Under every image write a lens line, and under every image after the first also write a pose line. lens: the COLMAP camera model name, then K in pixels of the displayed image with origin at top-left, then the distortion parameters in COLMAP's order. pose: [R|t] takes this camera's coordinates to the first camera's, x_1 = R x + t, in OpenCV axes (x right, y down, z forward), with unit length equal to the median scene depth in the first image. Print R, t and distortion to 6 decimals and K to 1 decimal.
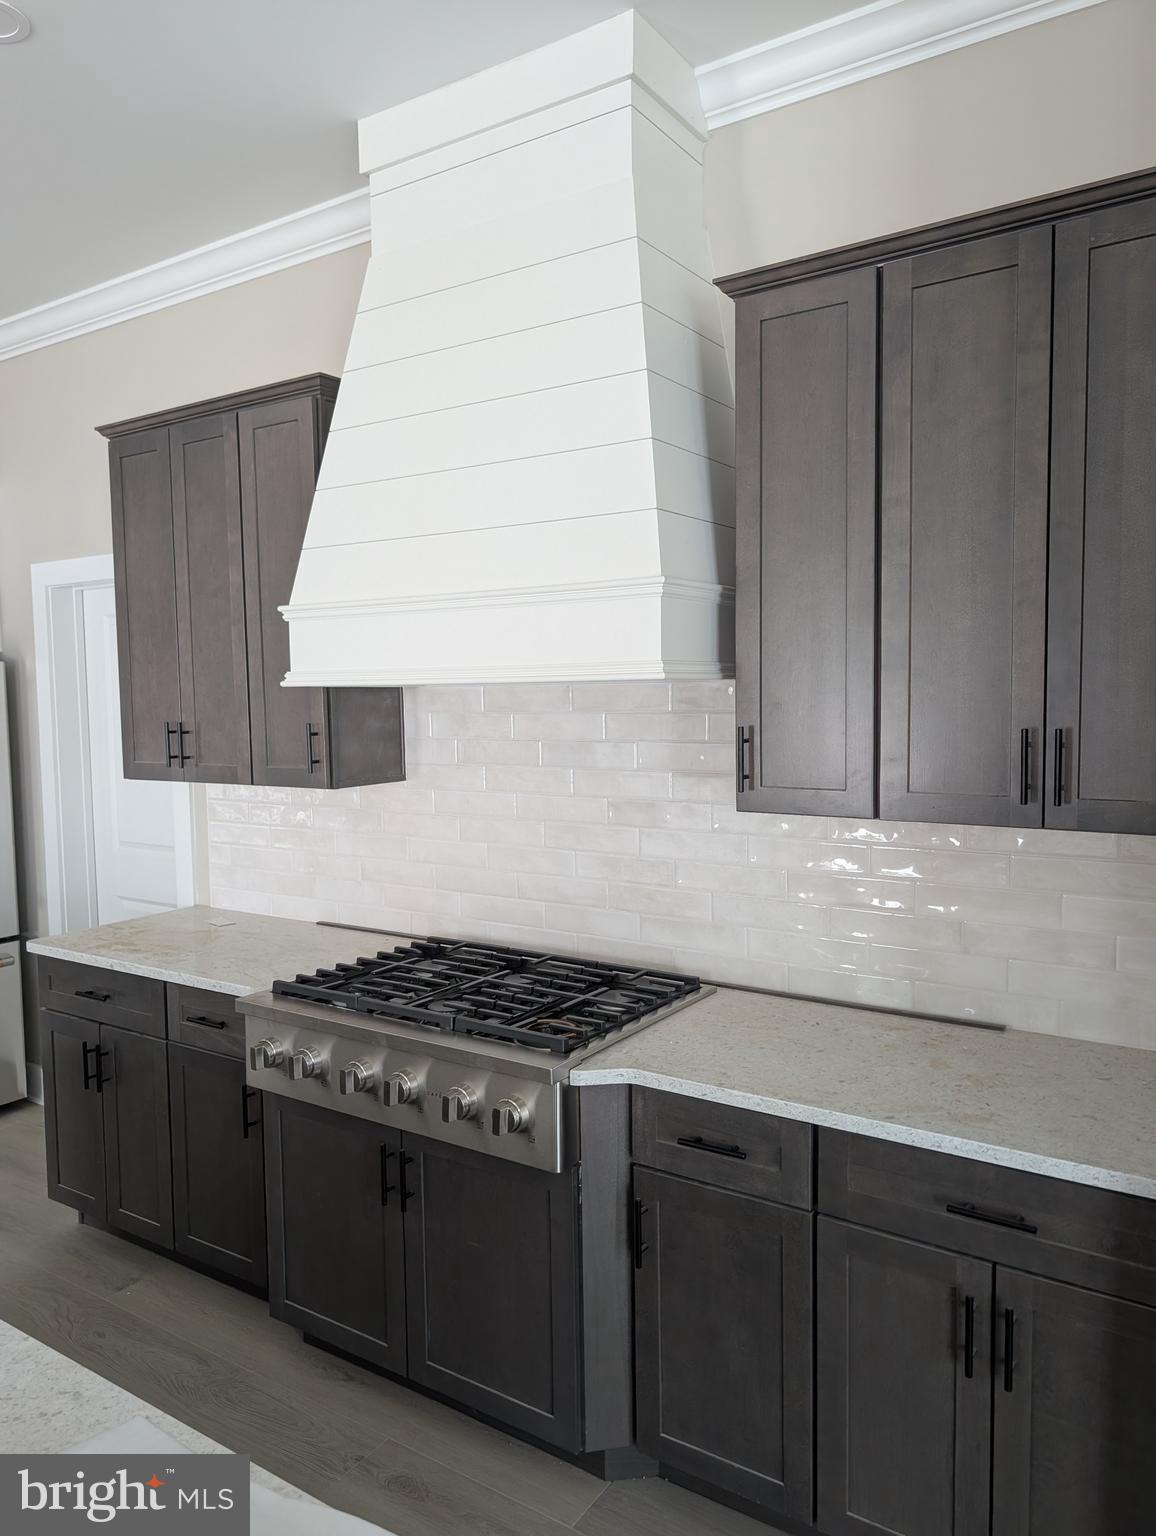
lens RADIAL K [[1115.1, 0, 554.4], [0, 1115.1, 760.8], [0, 0, 1]] dist [0.022248, 0.002220]
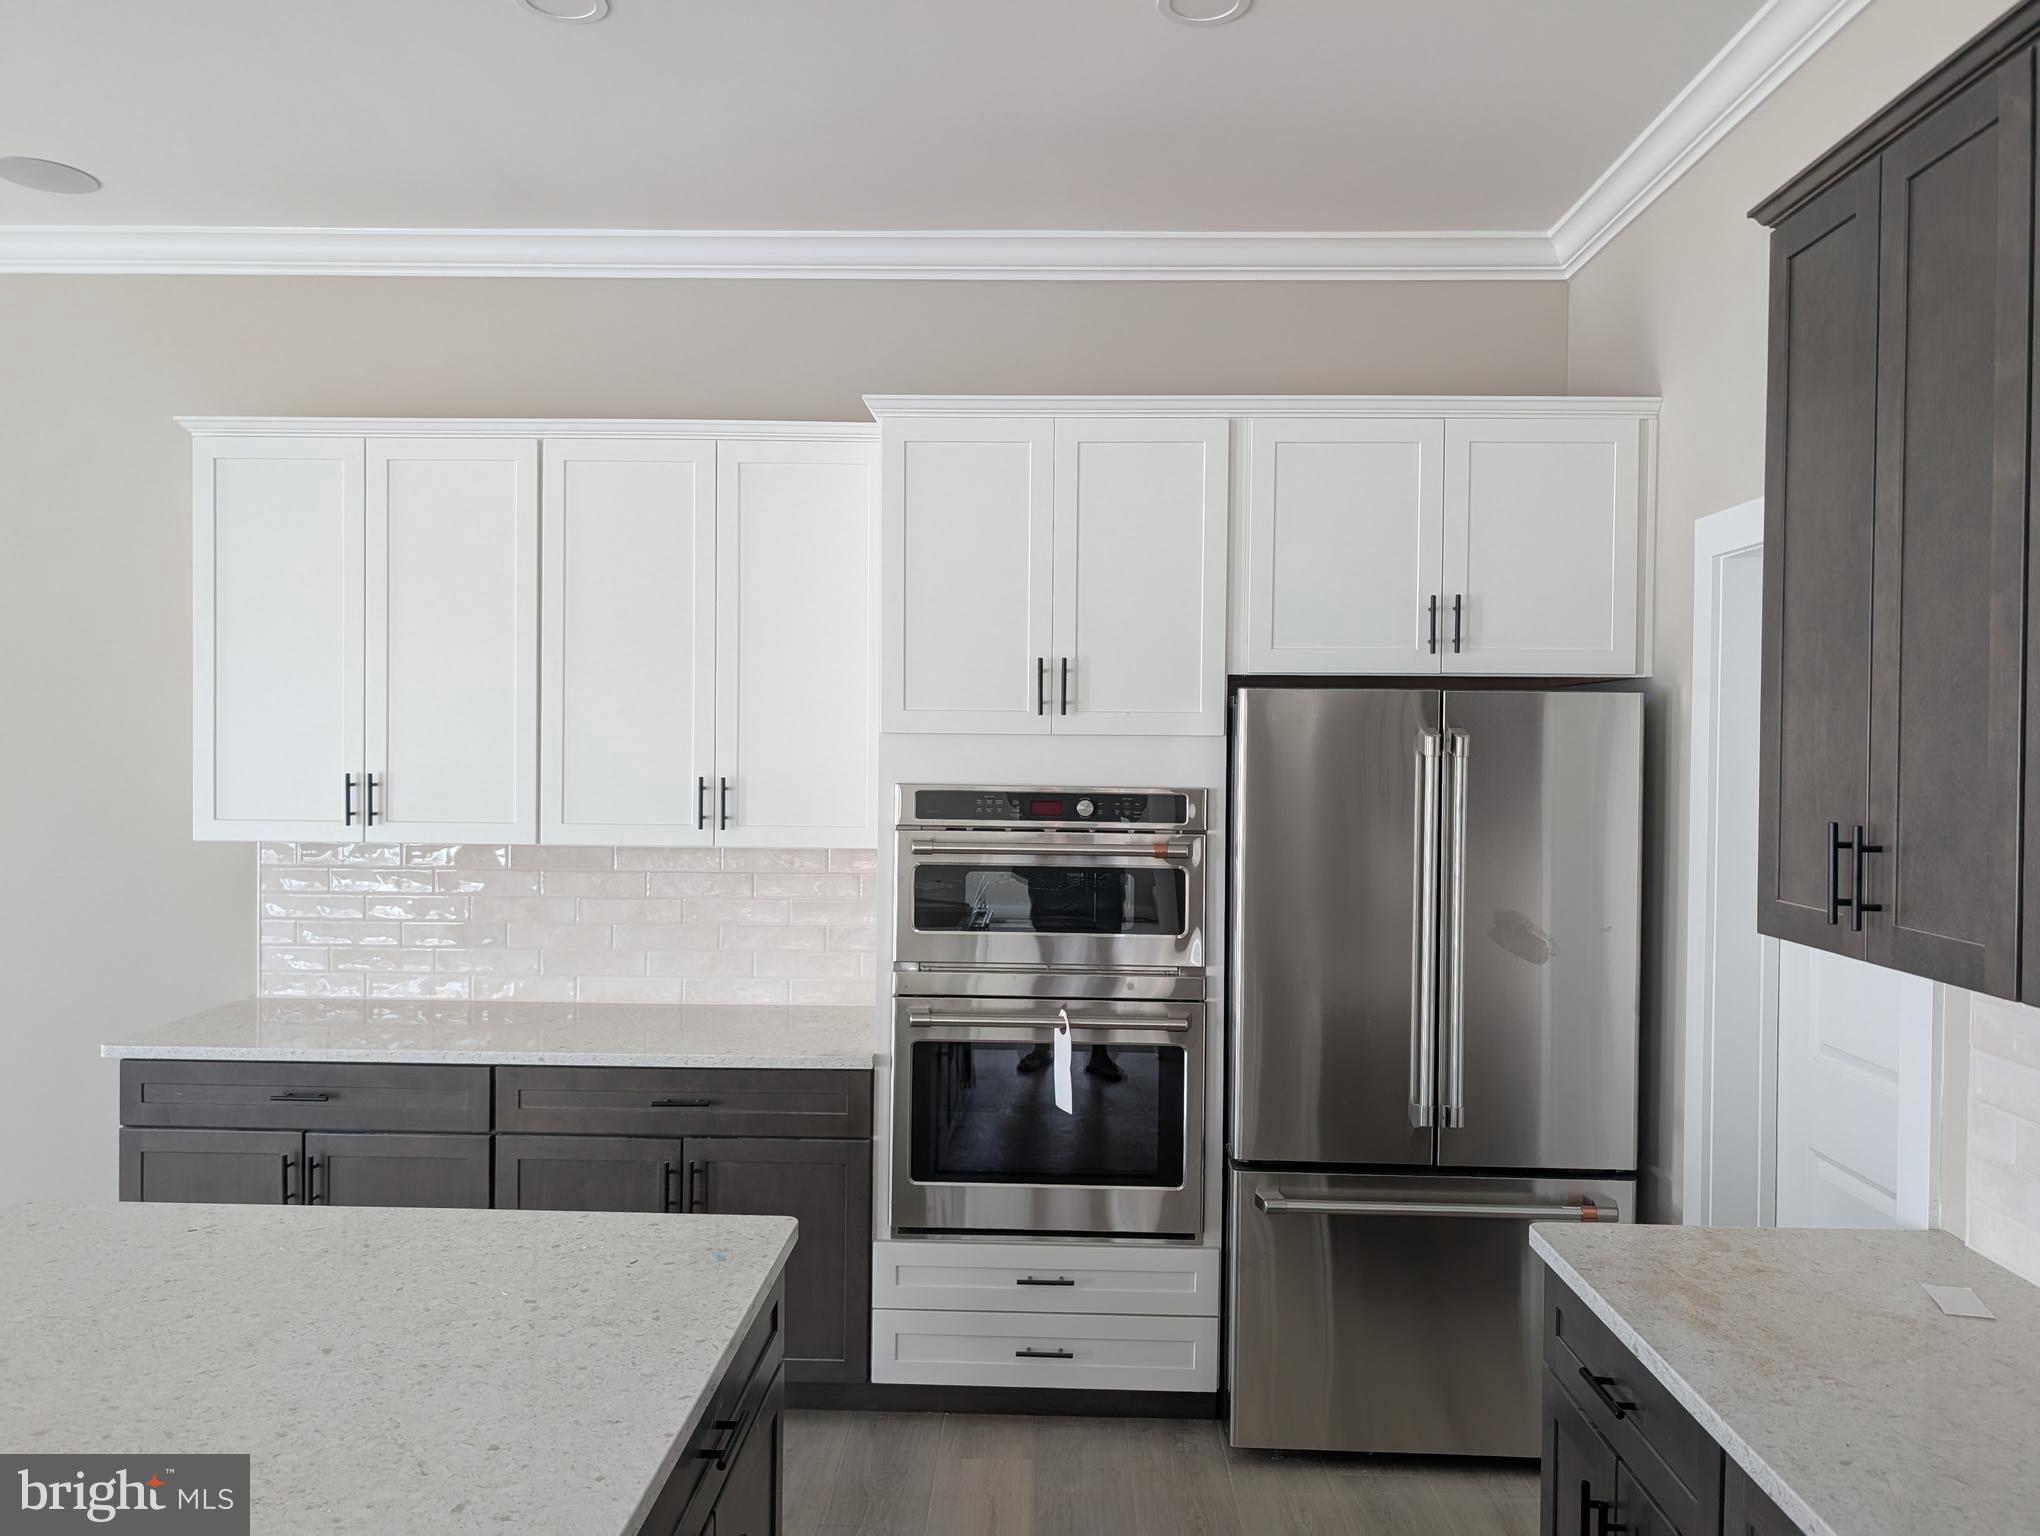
lens RADIAL K [[1470.2, 0, 1021.9], [0, 1470.2, 770.1], [0, 0, 1]] dist [0.029158, -0.029845]
pose [[0.543259, 0.037329, -0.838735, -0.034144], [-0.075752, 0.997116, -0.004688, -0.030830], [0.836141, 0.066082, 0.544520, 0.454999]]
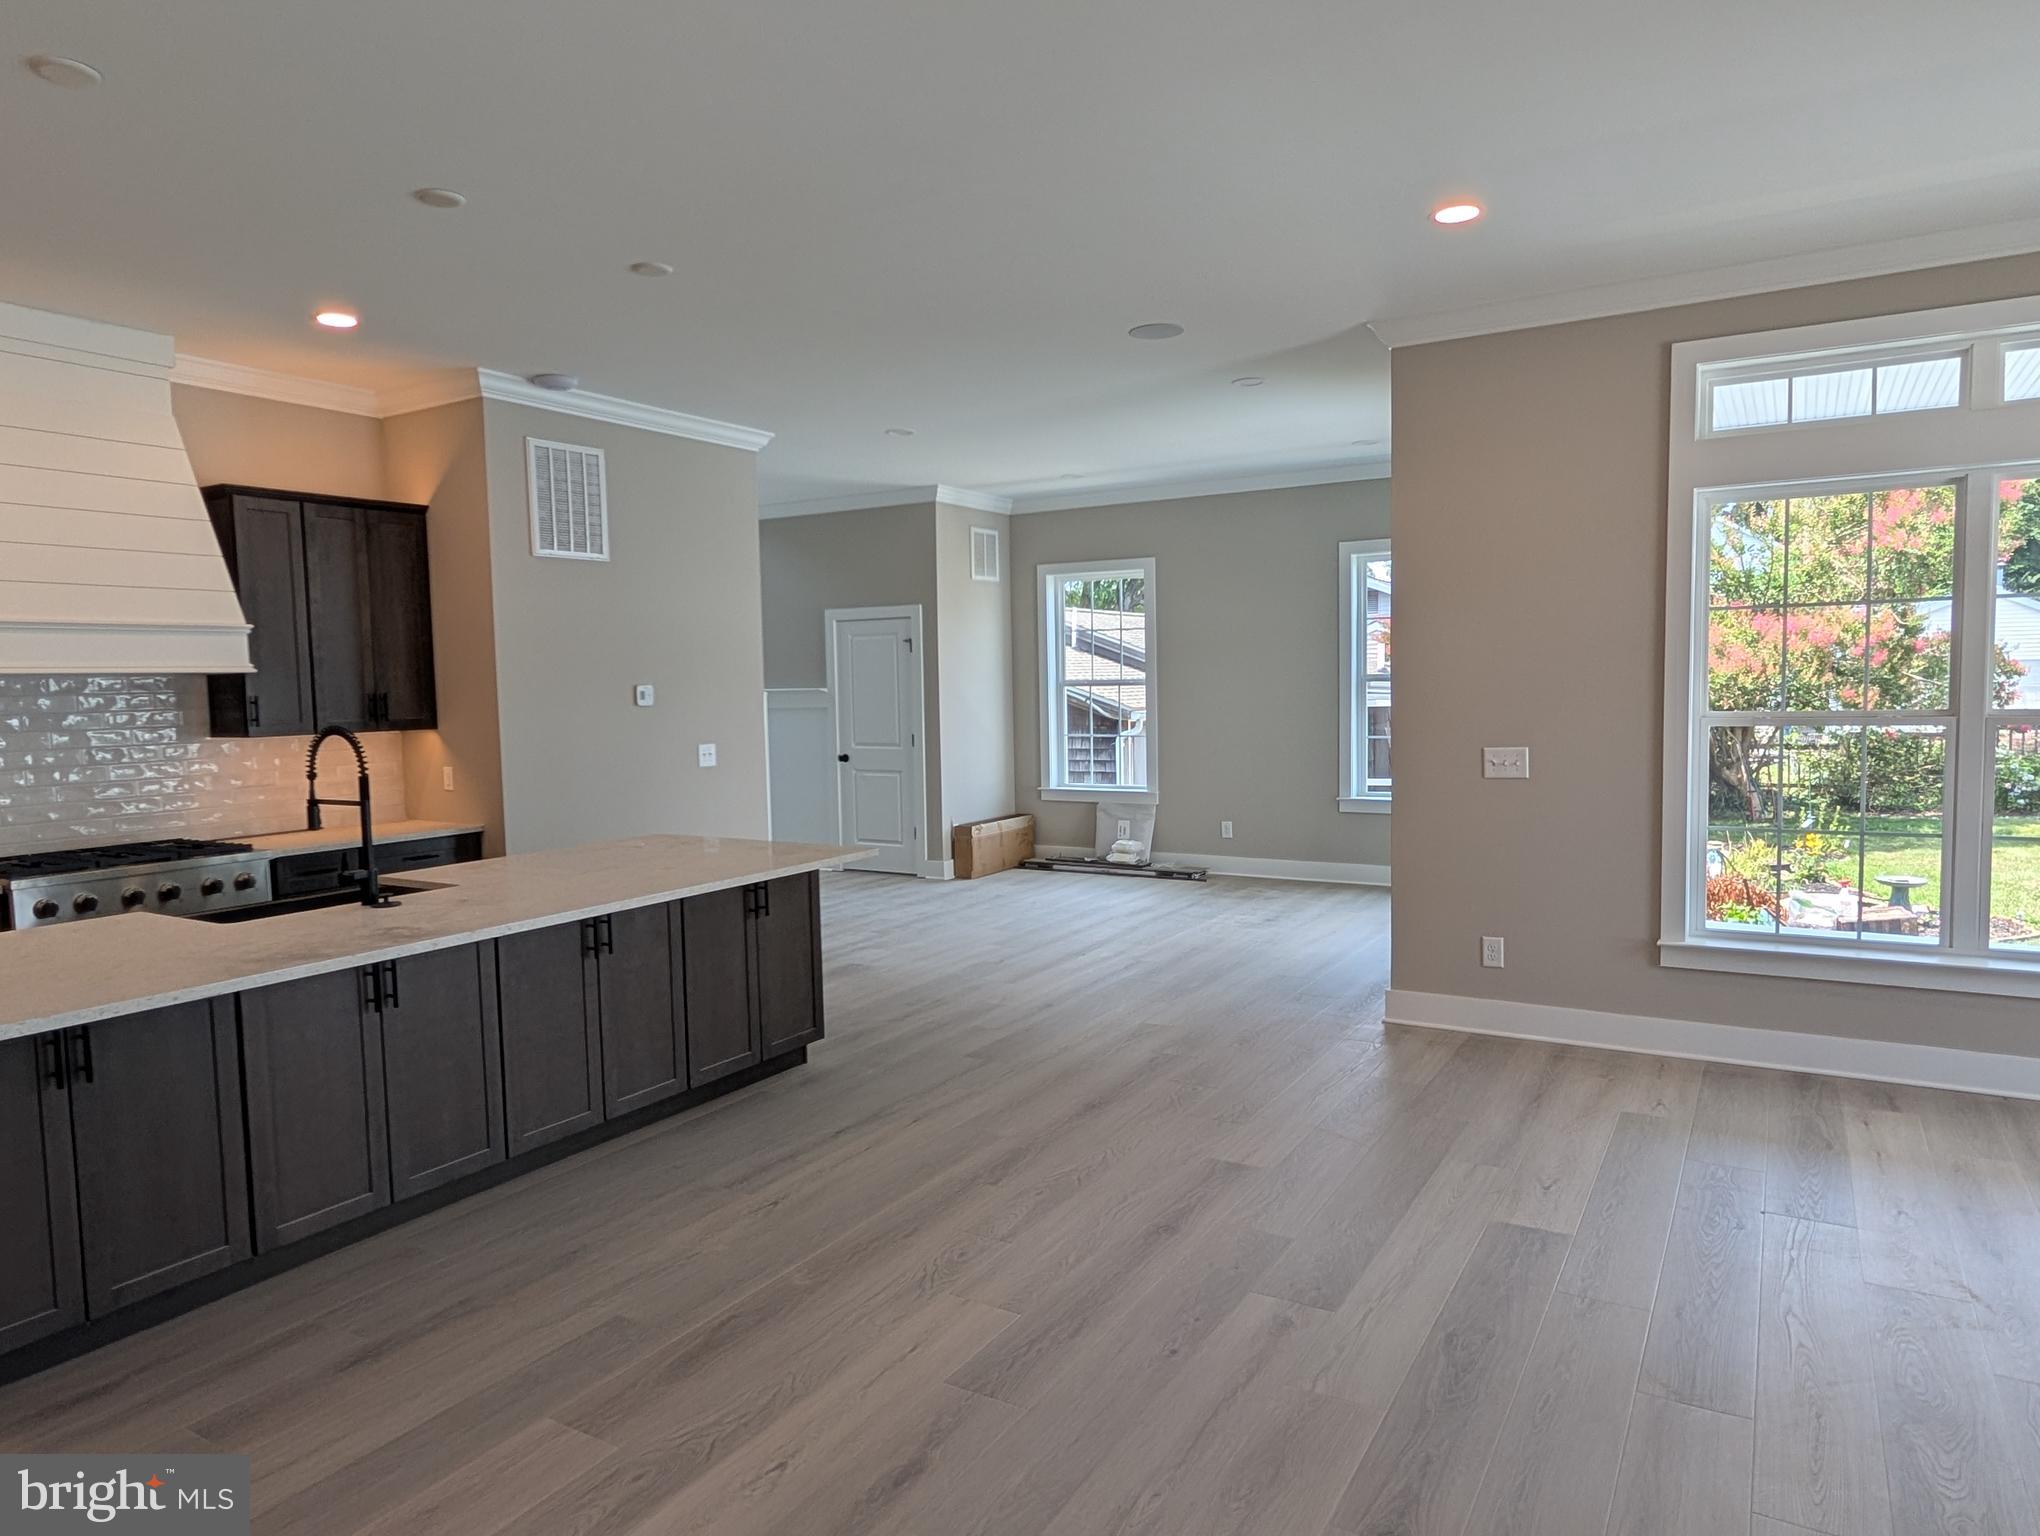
lens RADIAL K [[1284.3, 0, 1010.1], [0, 1284.3, 776.9], [0, 0, 1]] dist [-0.001520, -0.000331]
pose [[-0.050595, -0.058521, 0.997003, -1.772698], [0.087624, 0.994172, 0.062802, 0.071185], [-0.994868, 0.090539, -0.045172, -0.229725]]
